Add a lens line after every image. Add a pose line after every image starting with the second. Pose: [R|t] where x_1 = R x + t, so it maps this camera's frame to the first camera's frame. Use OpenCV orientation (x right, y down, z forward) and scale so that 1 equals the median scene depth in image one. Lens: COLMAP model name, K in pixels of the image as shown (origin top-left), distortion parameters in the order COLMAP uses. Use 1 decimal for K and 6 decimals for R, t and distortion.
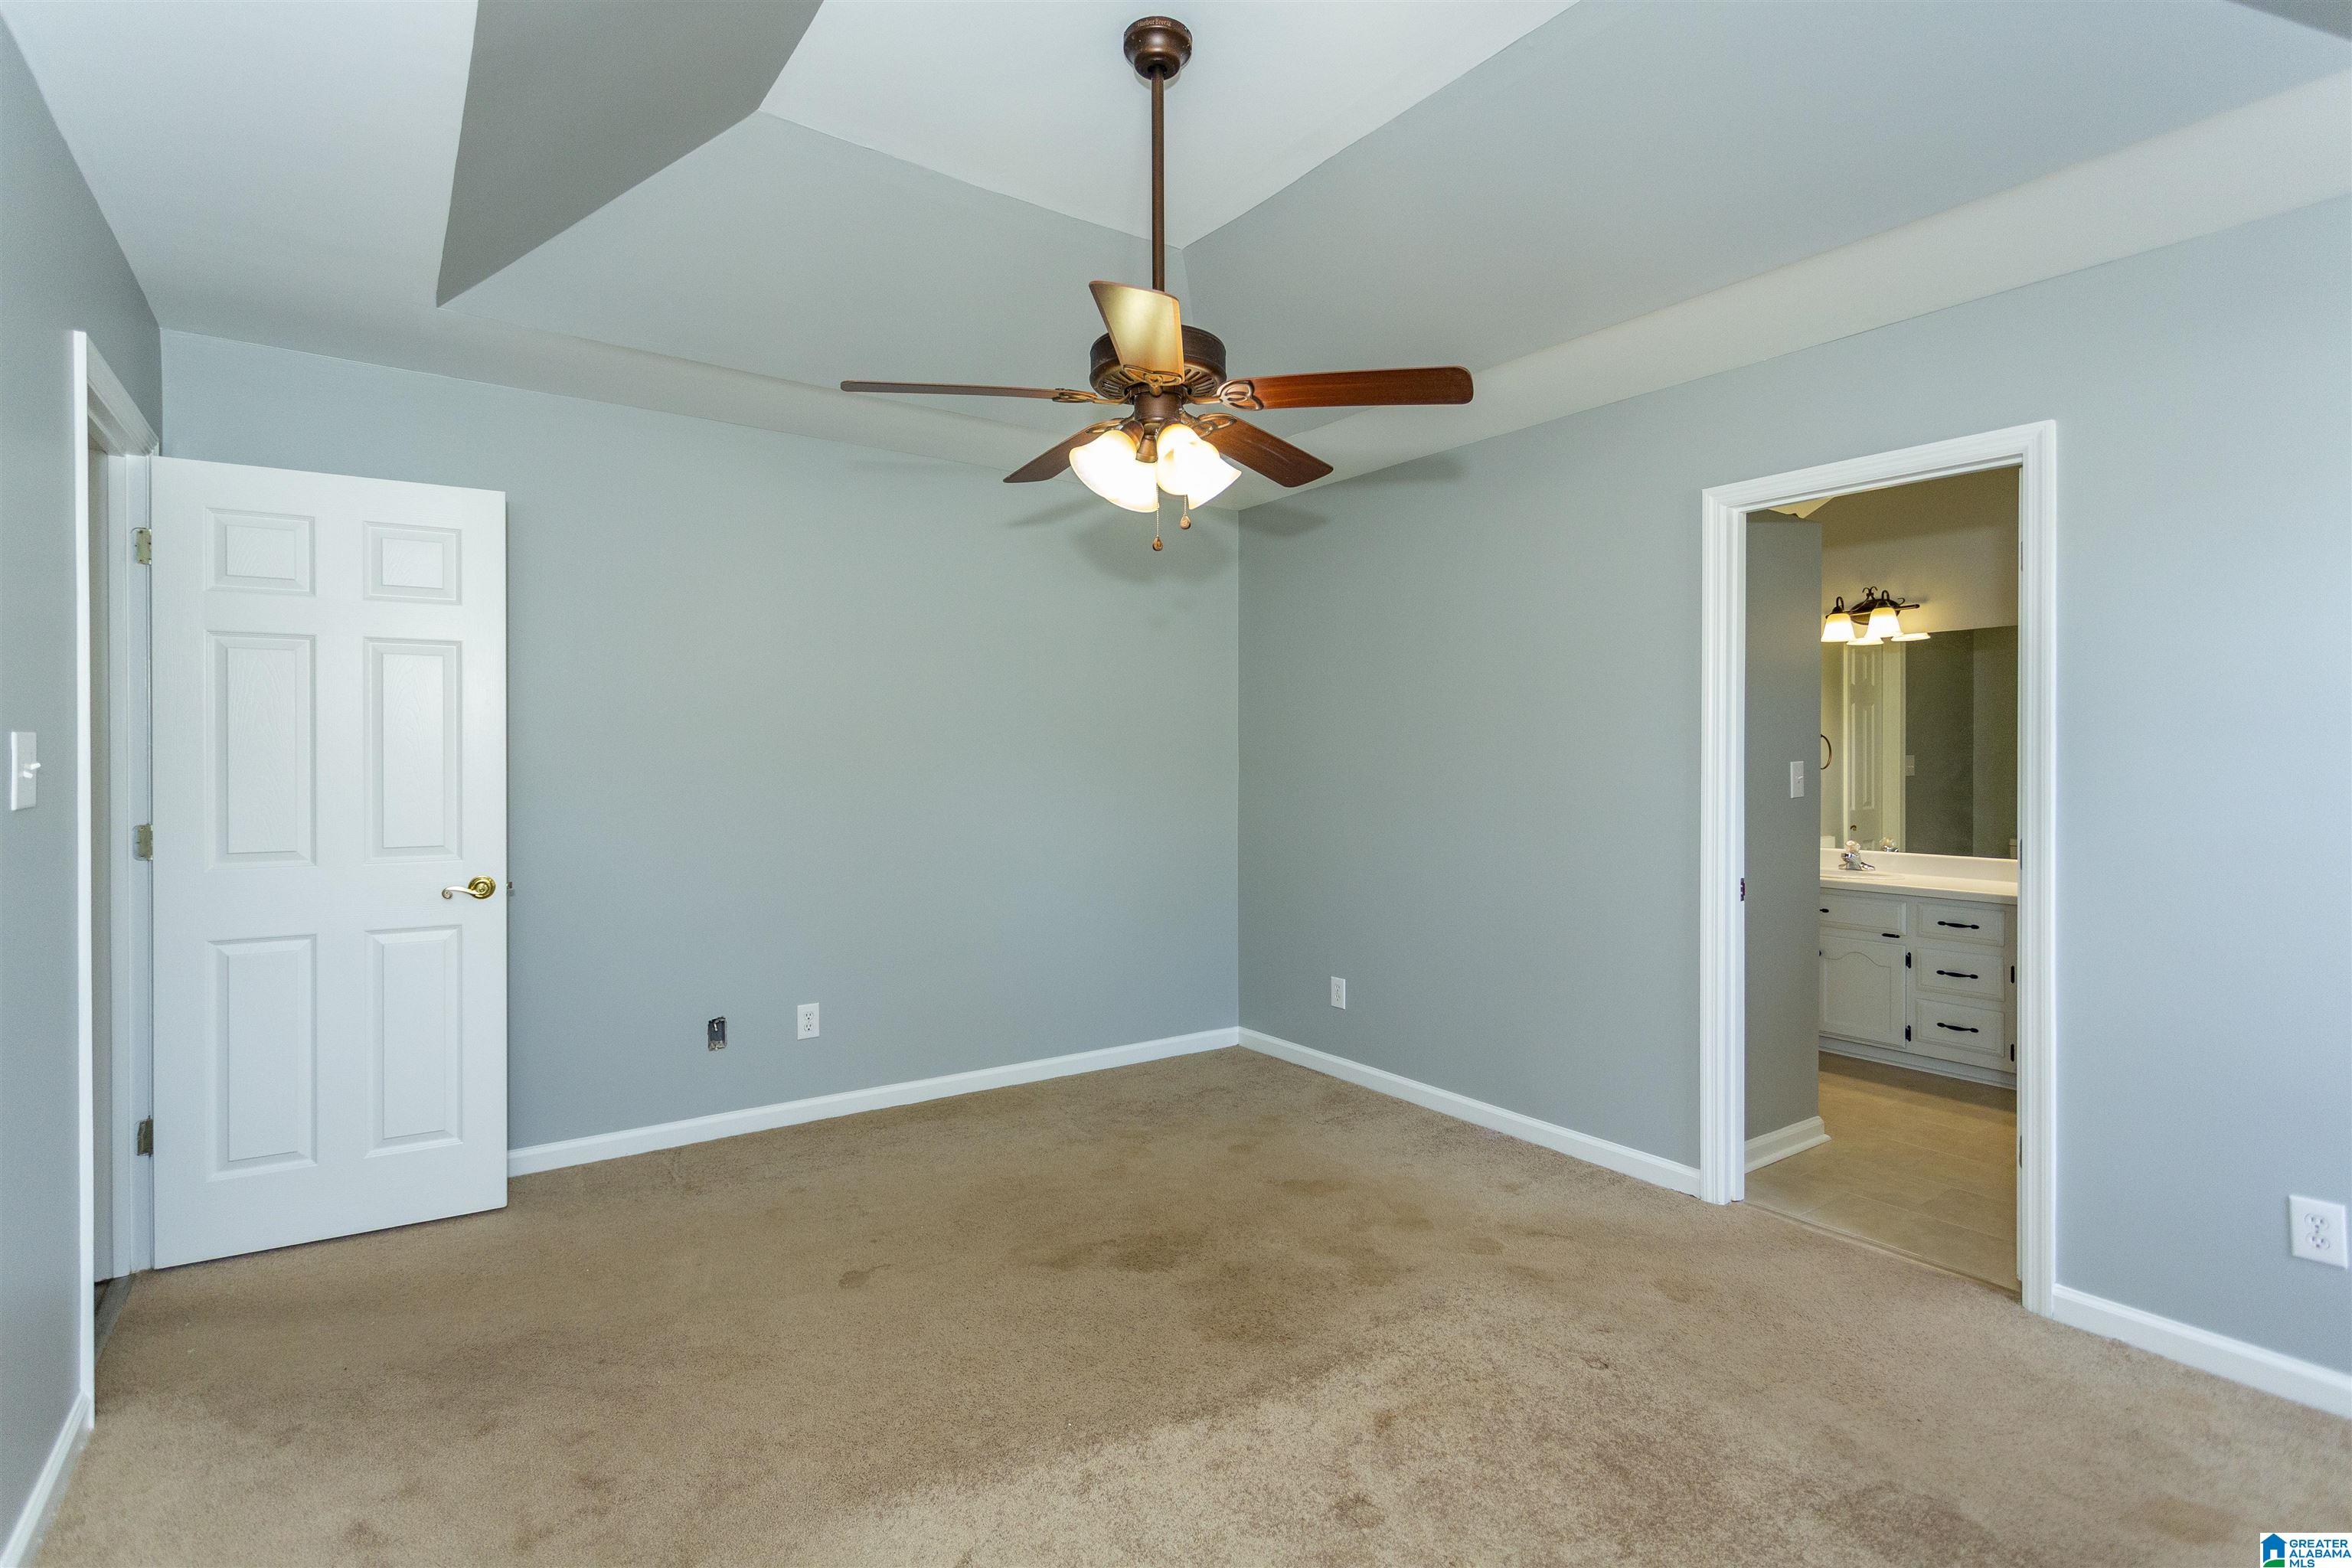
lens RADIAL K [[1112.8, 0, 1166.9], [0, 1112.8, 771.0], [0, 0, 1]] dist [0.002271, 0.001198]
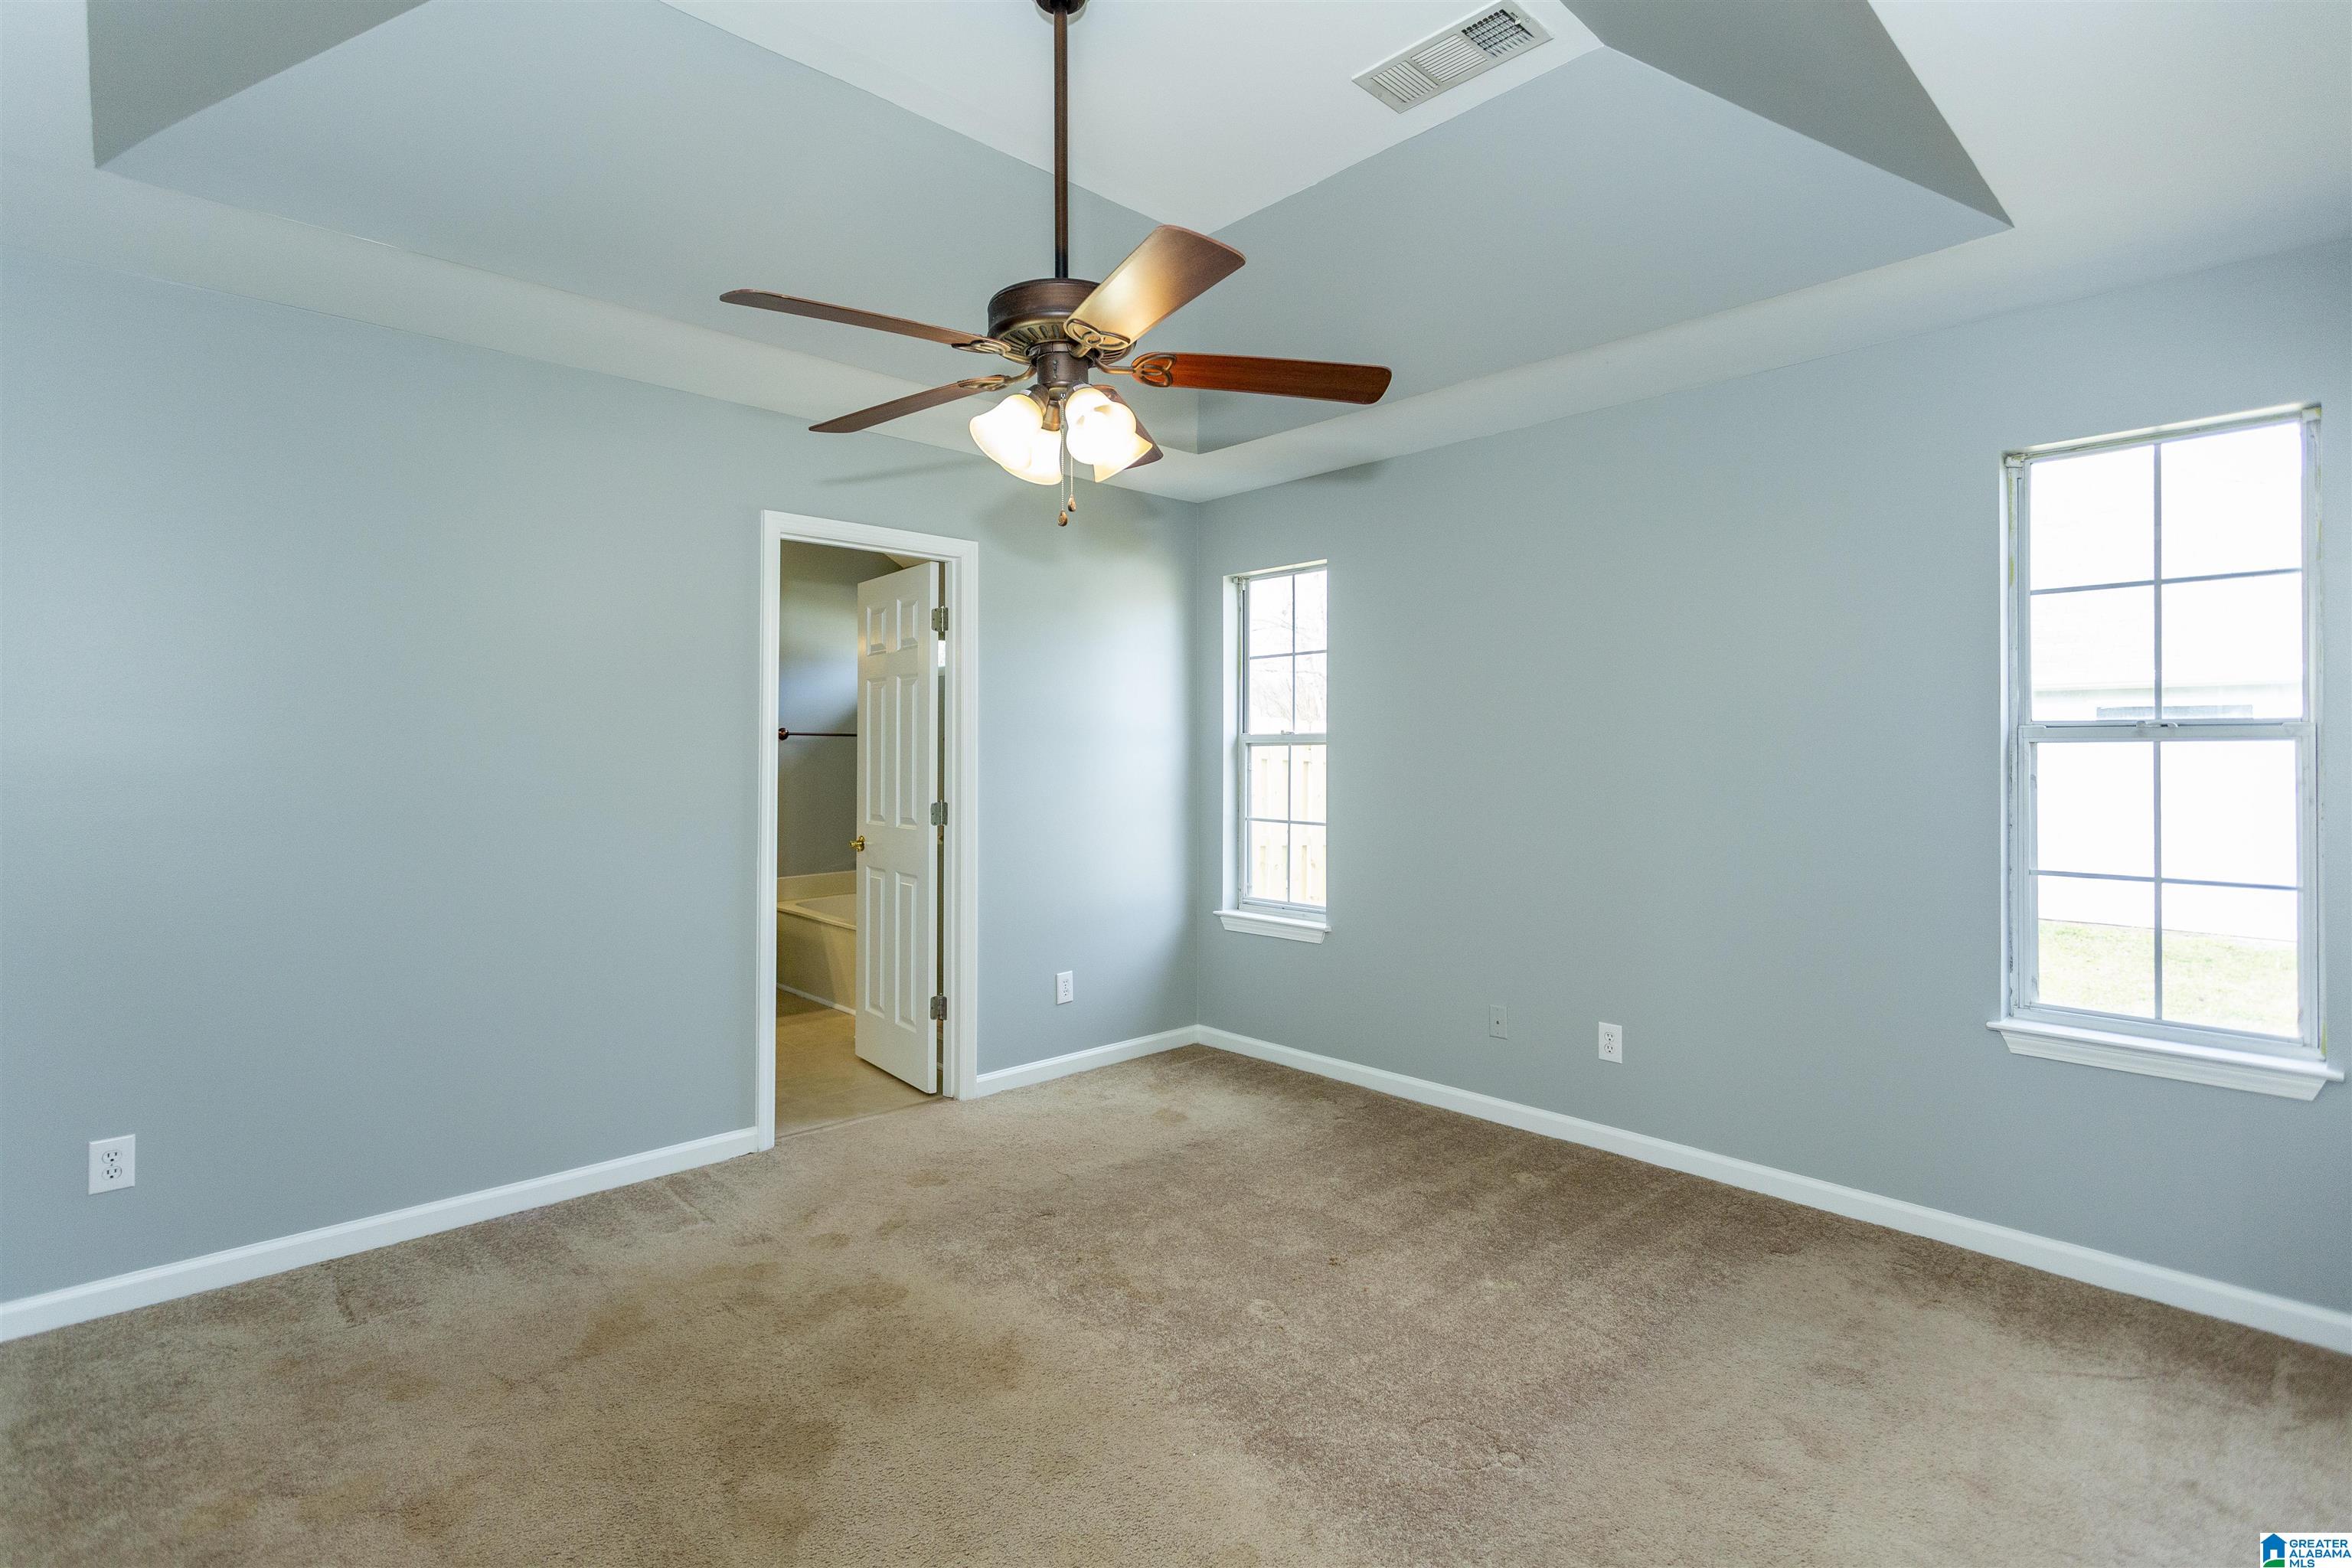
lens RADIAL K [[1112.8, 0, 1166.9], [0, 1112.8, 771.0], [0, 0, 1]] dist [0.002271, 0.001198]
pose [[-0.139482, -0.019746, 0.990028, -0.785973], [0.009402, 0.999730, 0.021265, -0.016251], [-0.990180, 0.012274, -0.139259, 0.883105]]
